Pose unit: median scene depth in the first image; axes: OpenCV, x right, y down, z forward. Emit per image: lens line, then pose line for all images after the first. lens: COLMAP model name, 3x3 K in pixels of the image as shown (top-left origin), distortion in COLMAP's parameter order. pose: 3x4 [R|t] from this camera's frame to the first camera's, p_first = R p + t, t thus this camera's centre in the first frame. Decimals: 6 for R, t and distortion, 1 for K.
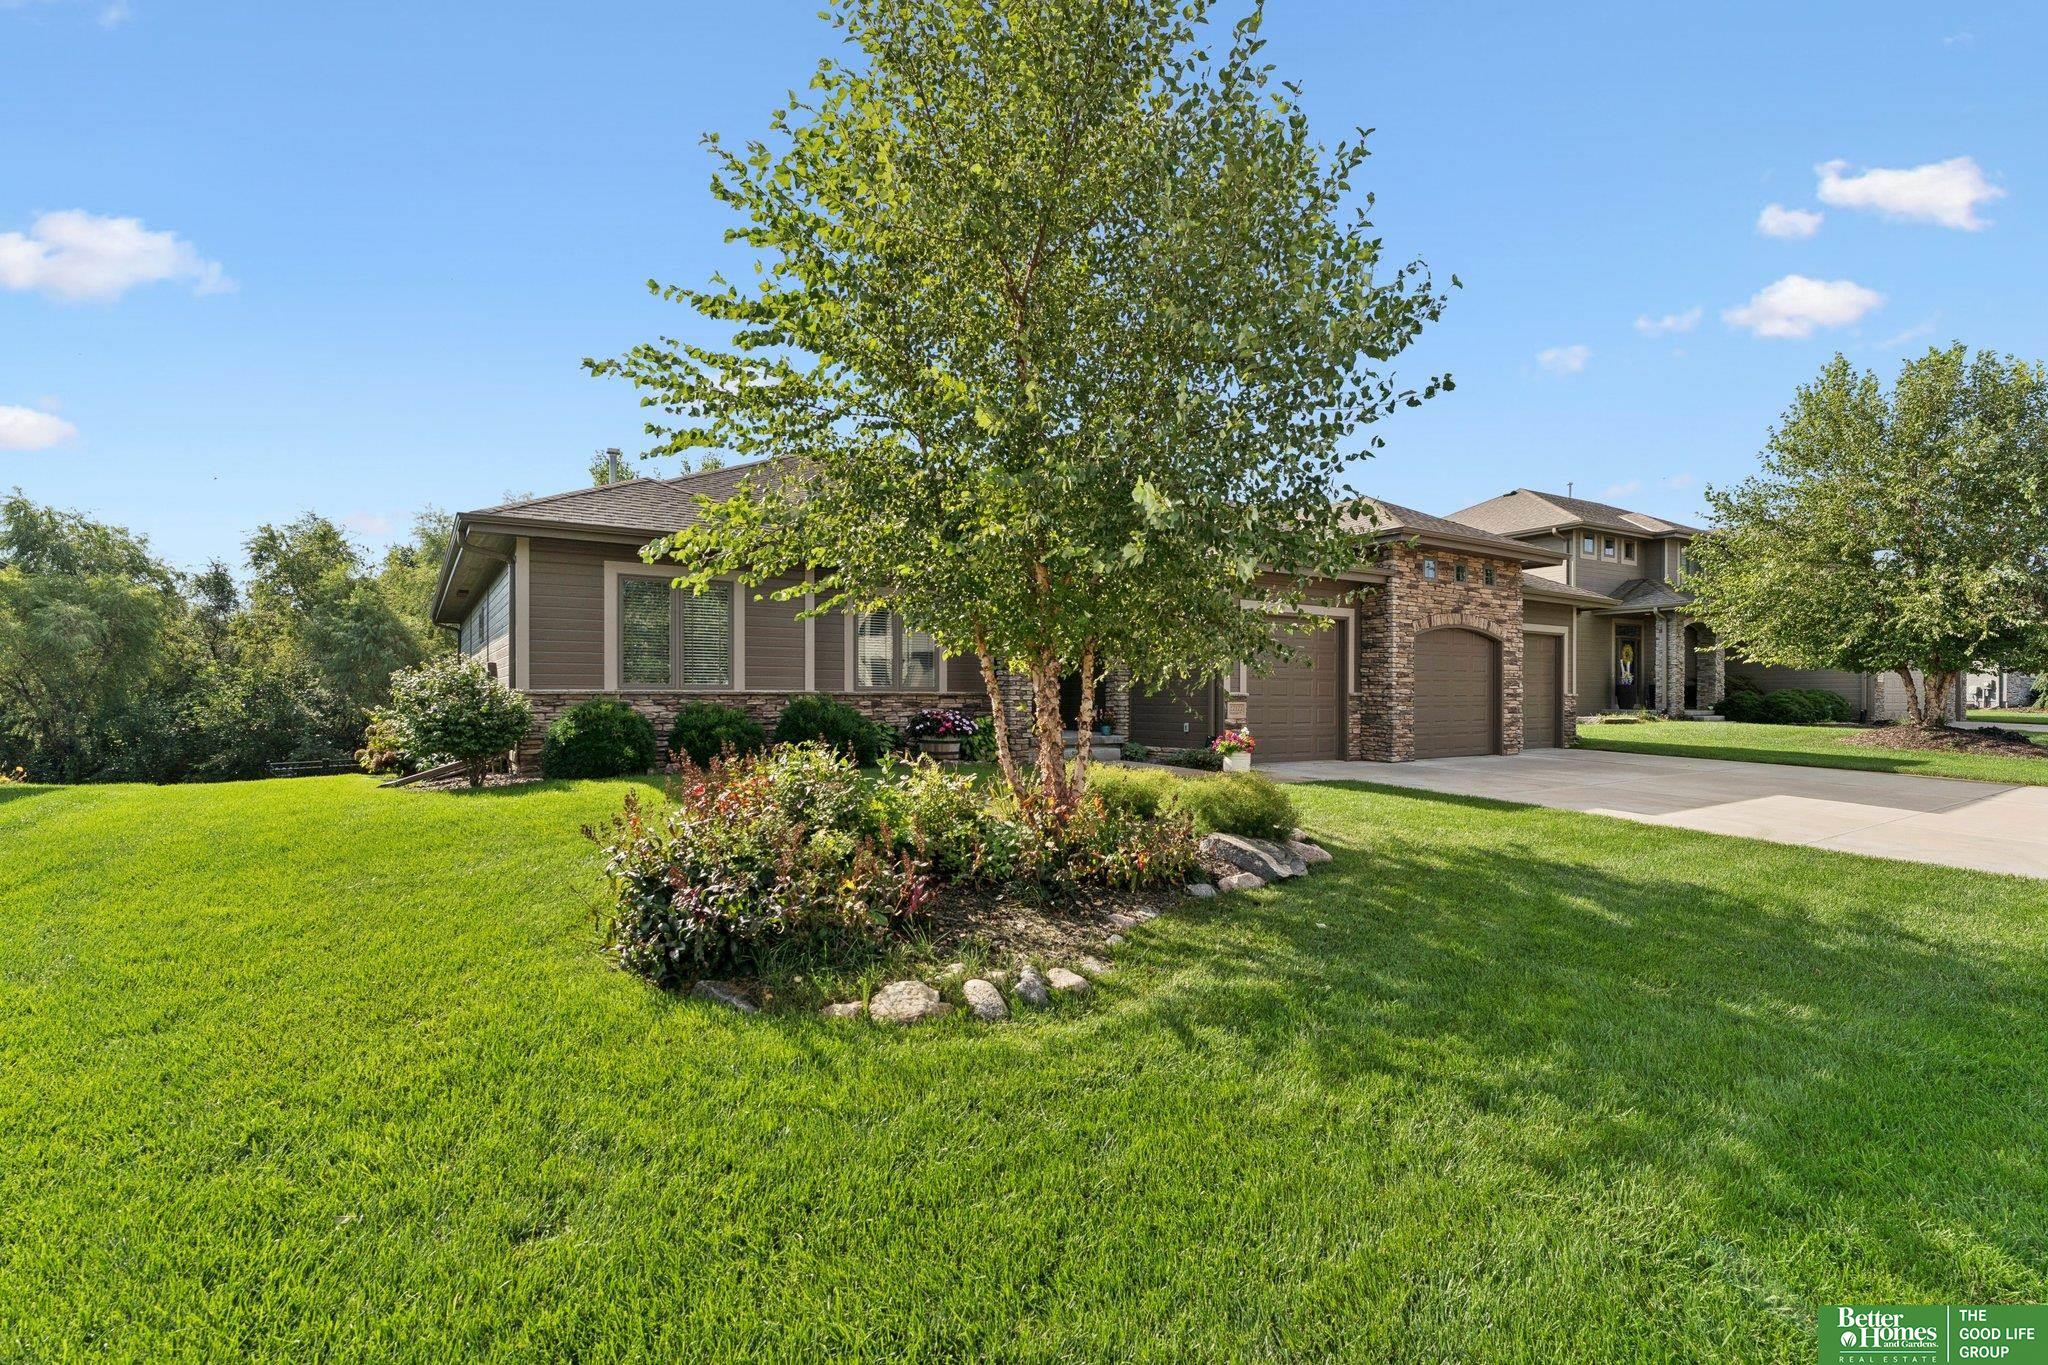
lens RADIAL K [[928.8, 0, 1027.0], [0, 928.8, 687.0], [0, 0, 1]] dist [-0.001555, 0.000409]
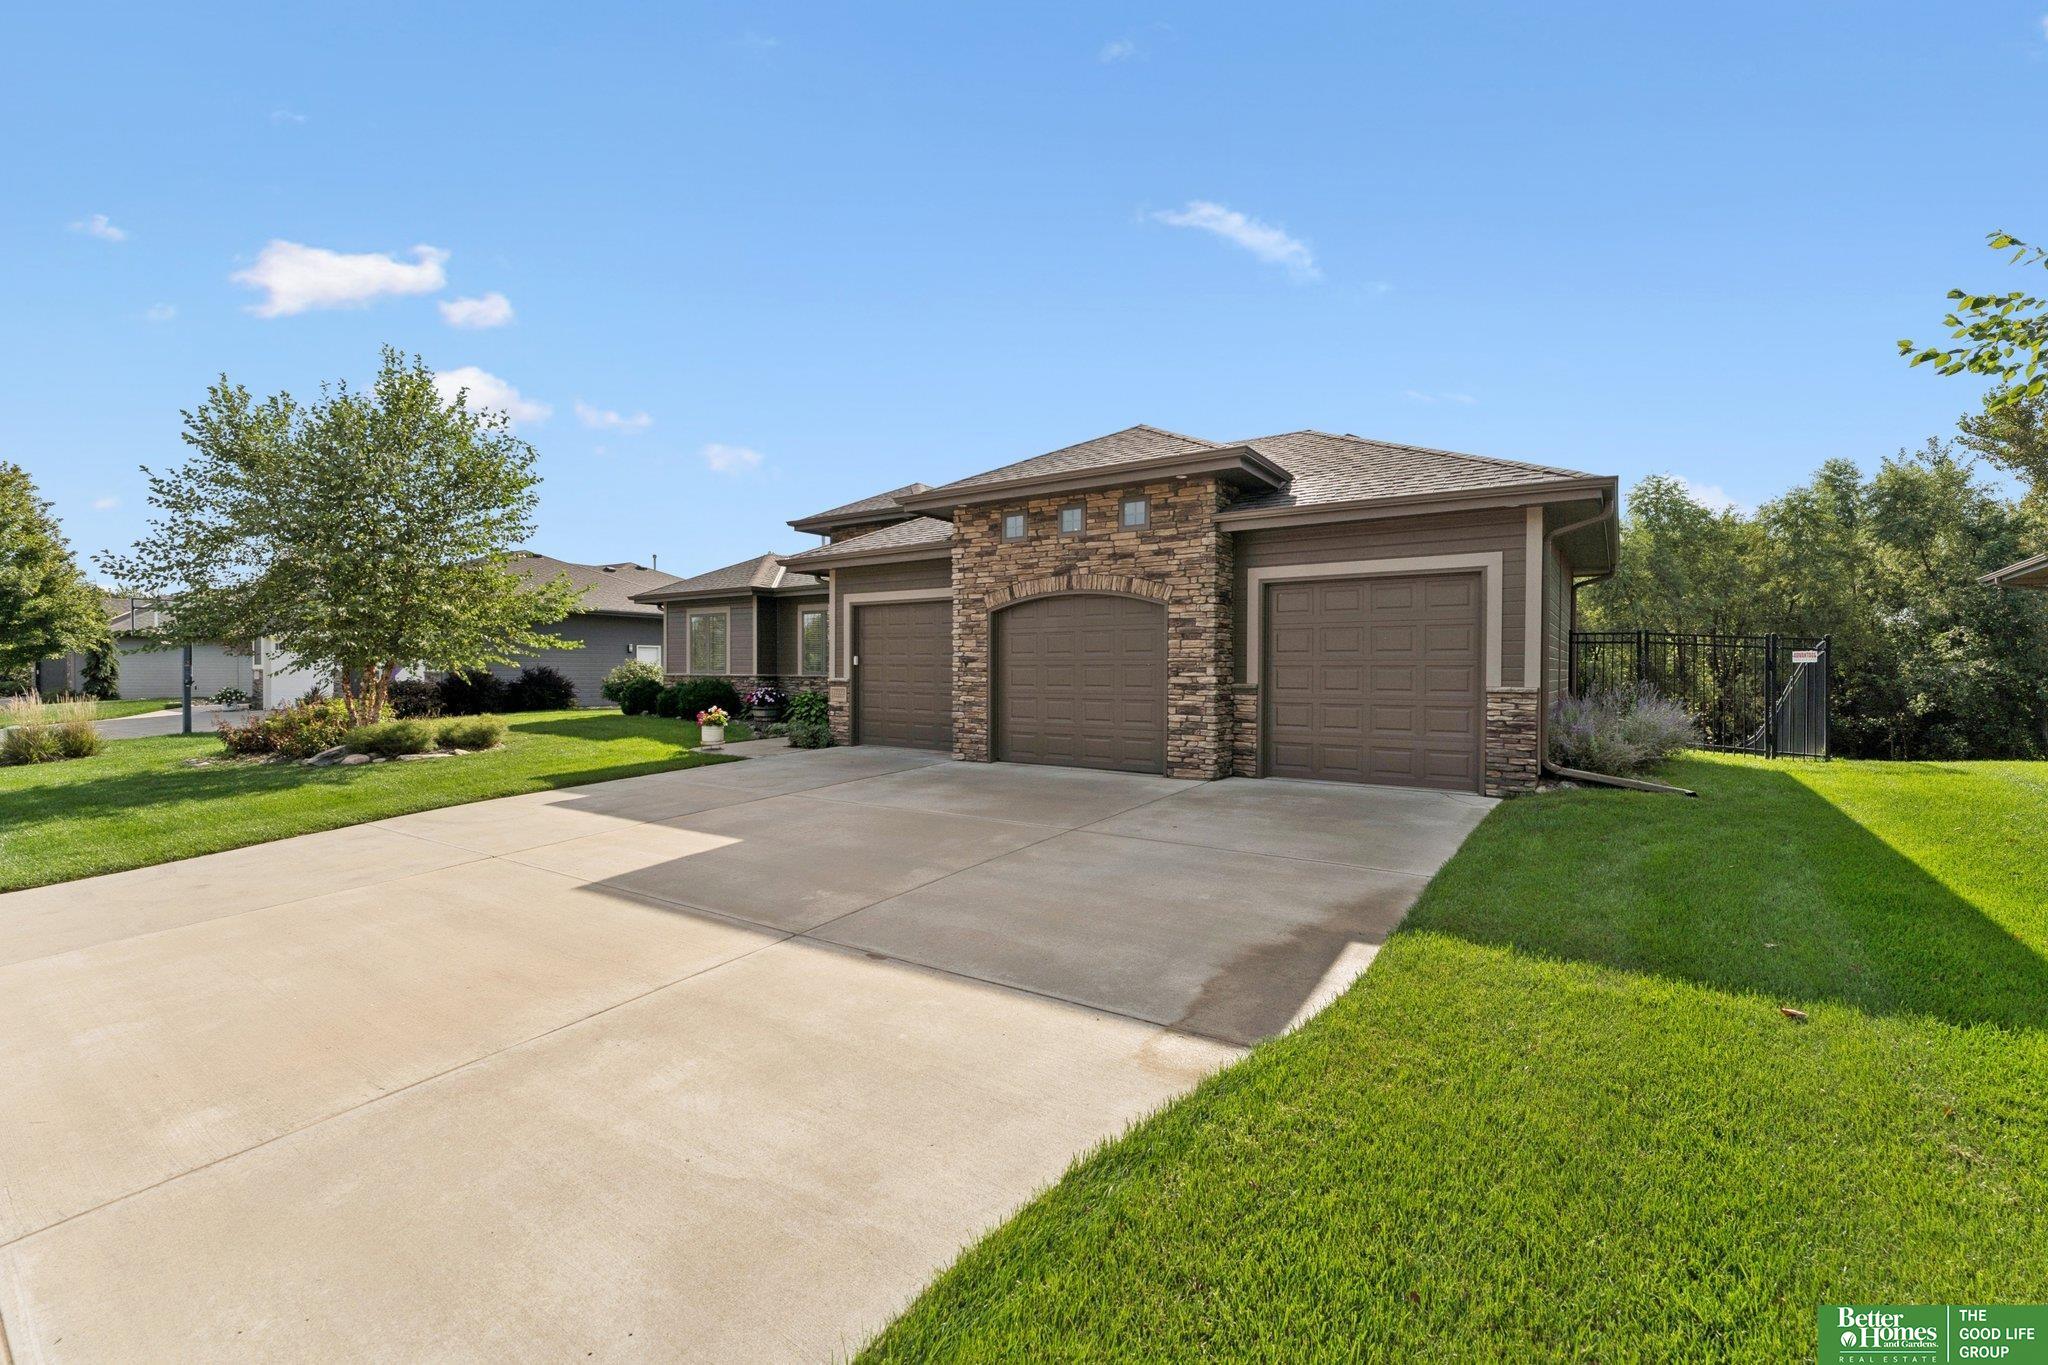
lens RADIAL K [[832.2, 0, 1065.4], [0, 832.2, 675.4], [0, 0, 1]] dist [-0.001398, -0.000323]
pose [[0.399206, 0.006336, -0.916839, 1.122932], [0.003935, 0.999955, 0.008624, -0.004855], [0.916853, -0.007050, 0.399163, 0.761505]]
